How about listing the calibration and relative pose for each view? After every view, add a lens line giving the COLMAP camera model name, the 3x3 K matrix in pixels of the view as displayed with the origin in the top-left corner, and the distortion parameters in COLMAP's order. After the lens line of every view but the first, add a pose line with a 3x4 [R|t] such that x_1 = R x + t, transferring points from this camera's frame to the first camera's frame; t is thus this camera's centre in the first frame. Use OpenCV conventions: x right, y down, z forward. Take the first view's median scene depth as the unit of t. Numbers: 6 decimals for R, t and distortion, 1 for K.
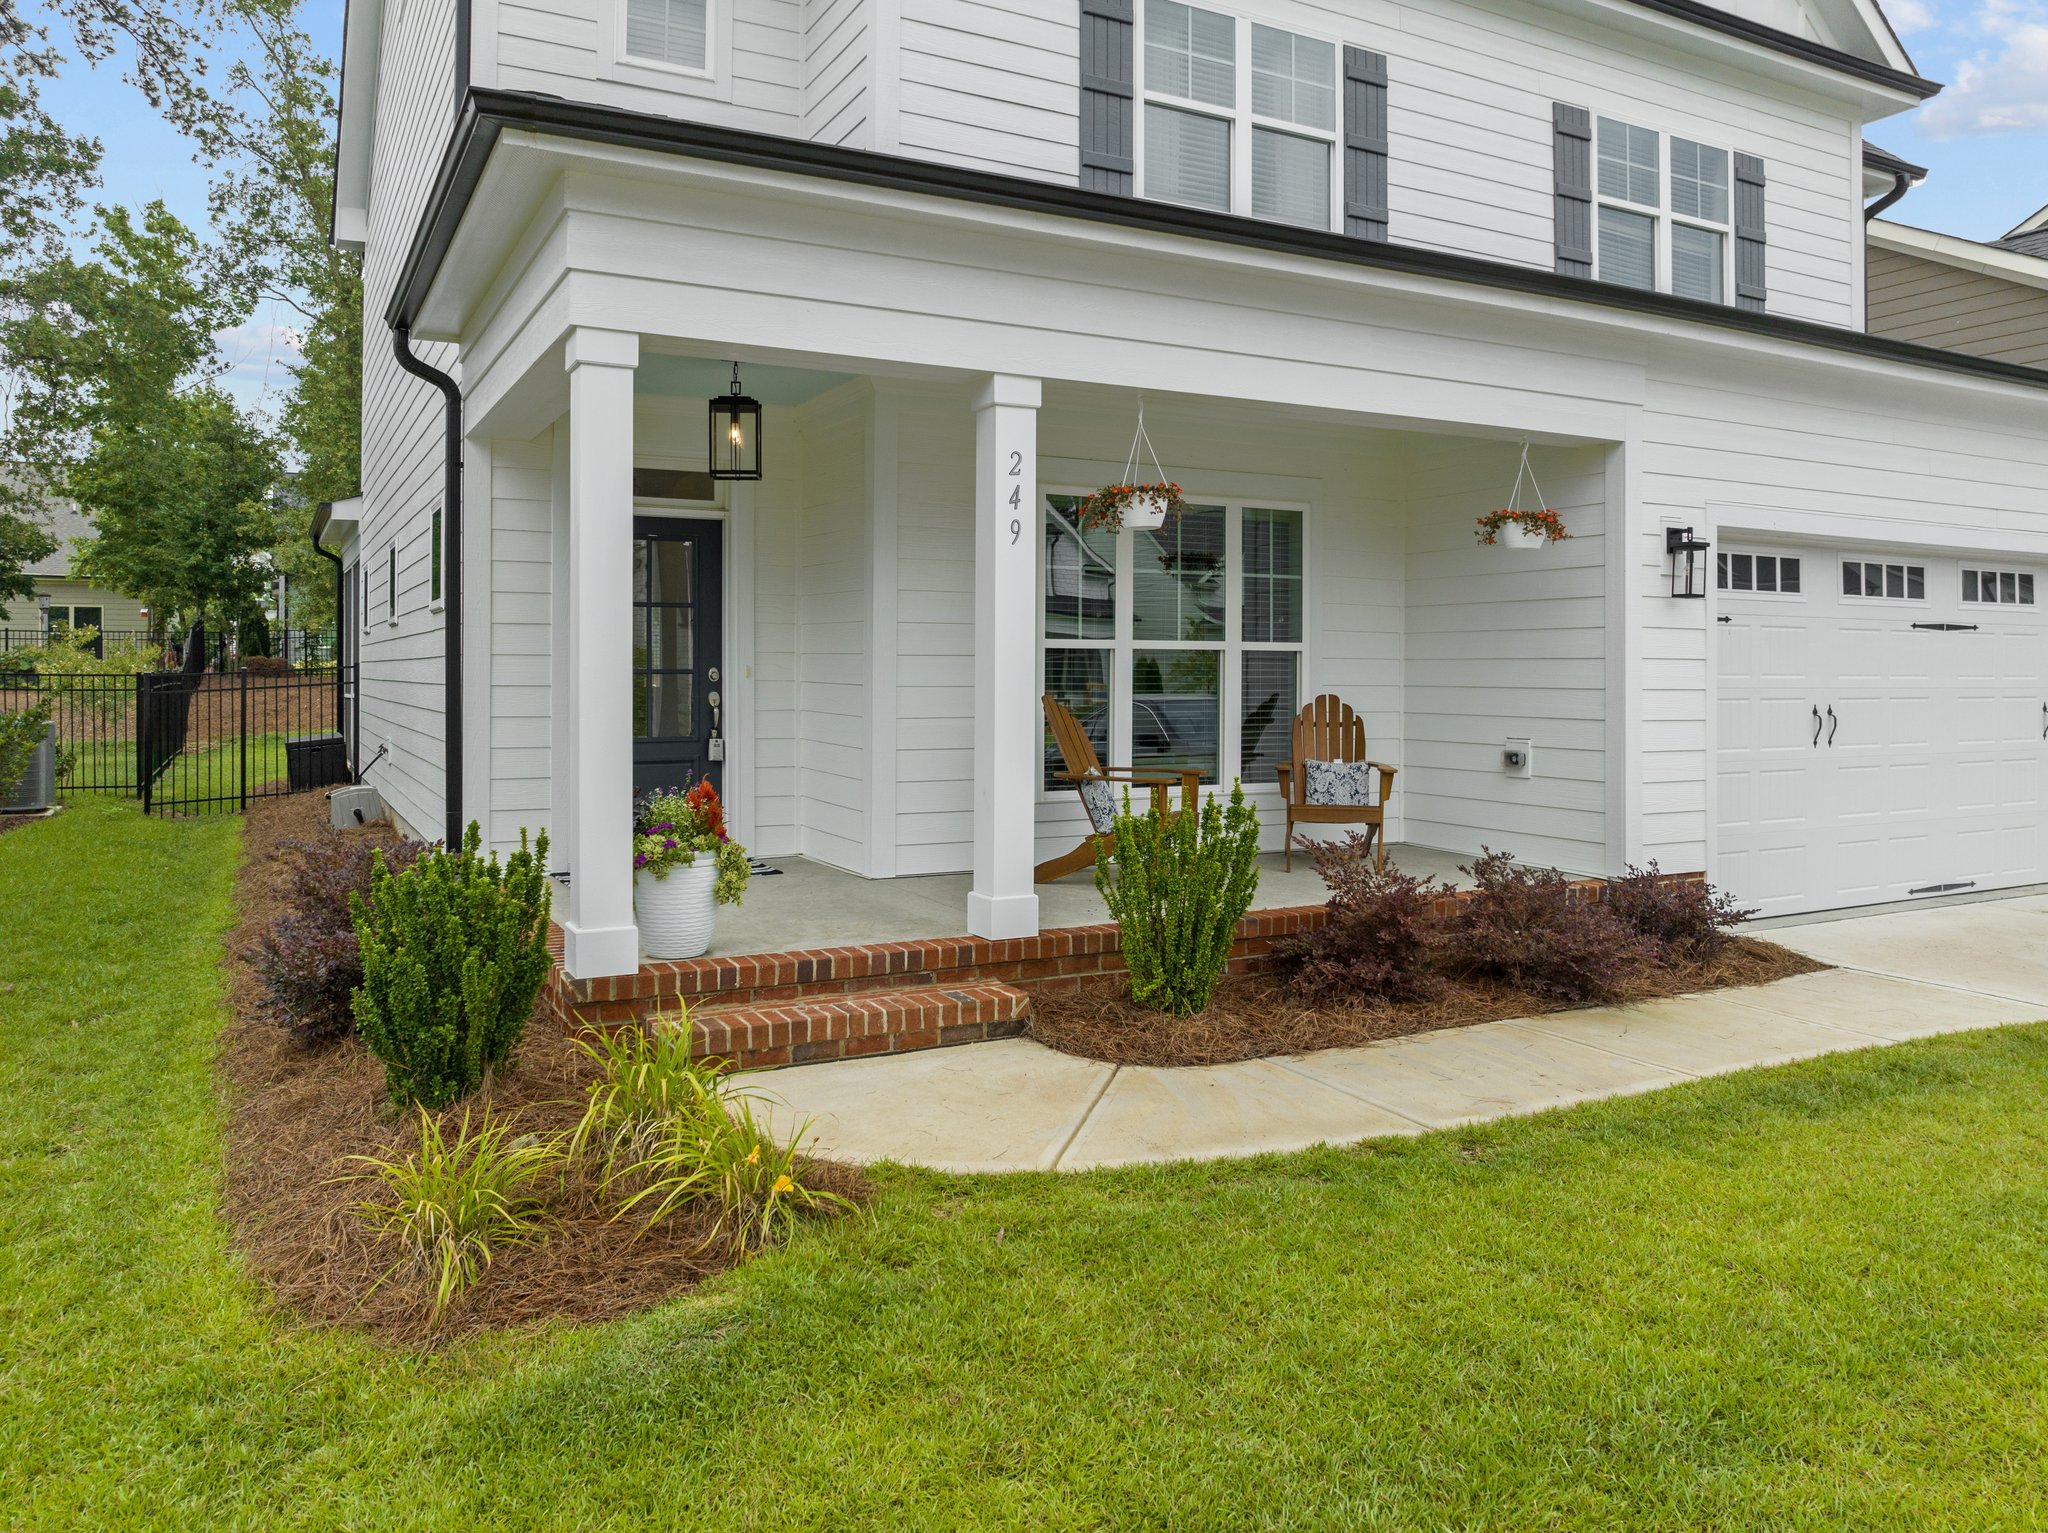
lens RADIAL K [[1465.0, 0, 1031.7], [0, 1465.0, 684.0], [0, 0, 1]] dist [-0.027343, -0.006386]
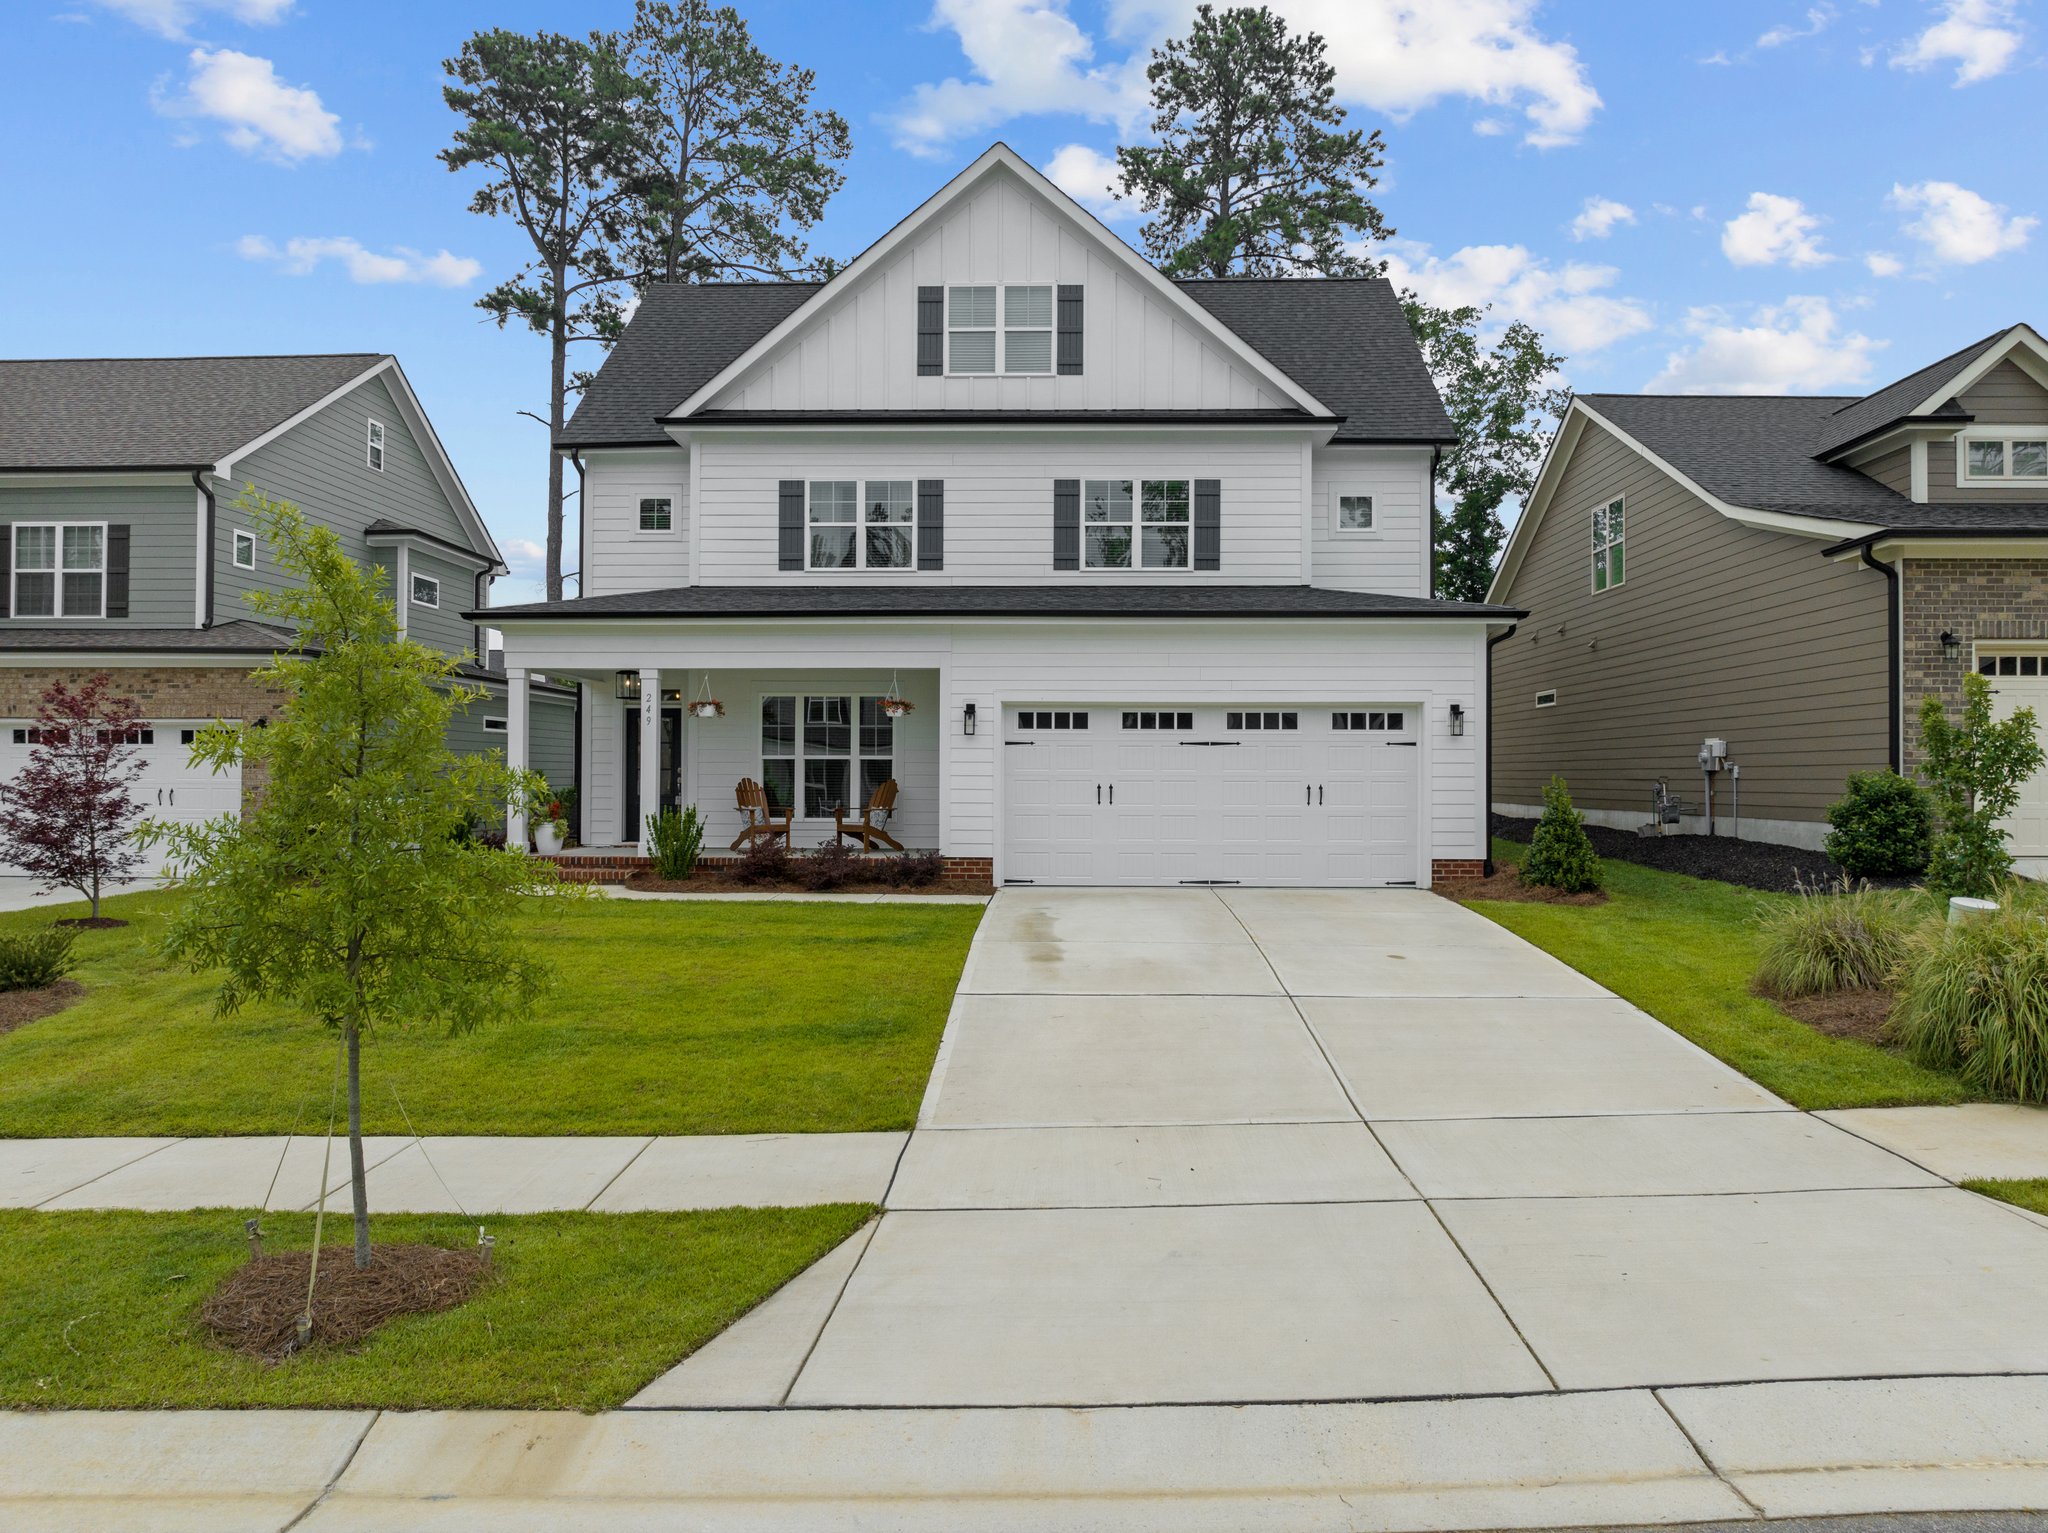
lens RADIAL K [[1454.0, 0, 1038.1], [0, 1454.0, 765.3], [0, 0, 1]] dist [-0.034103, -0.006259]
pose [[0.867970, -0.004332, -0.496598, 1.762255], [-0.003878, 0.999872, -0.015501, 0.024102], [0.496601, 0.015380, 0.867843, -0.961374]]
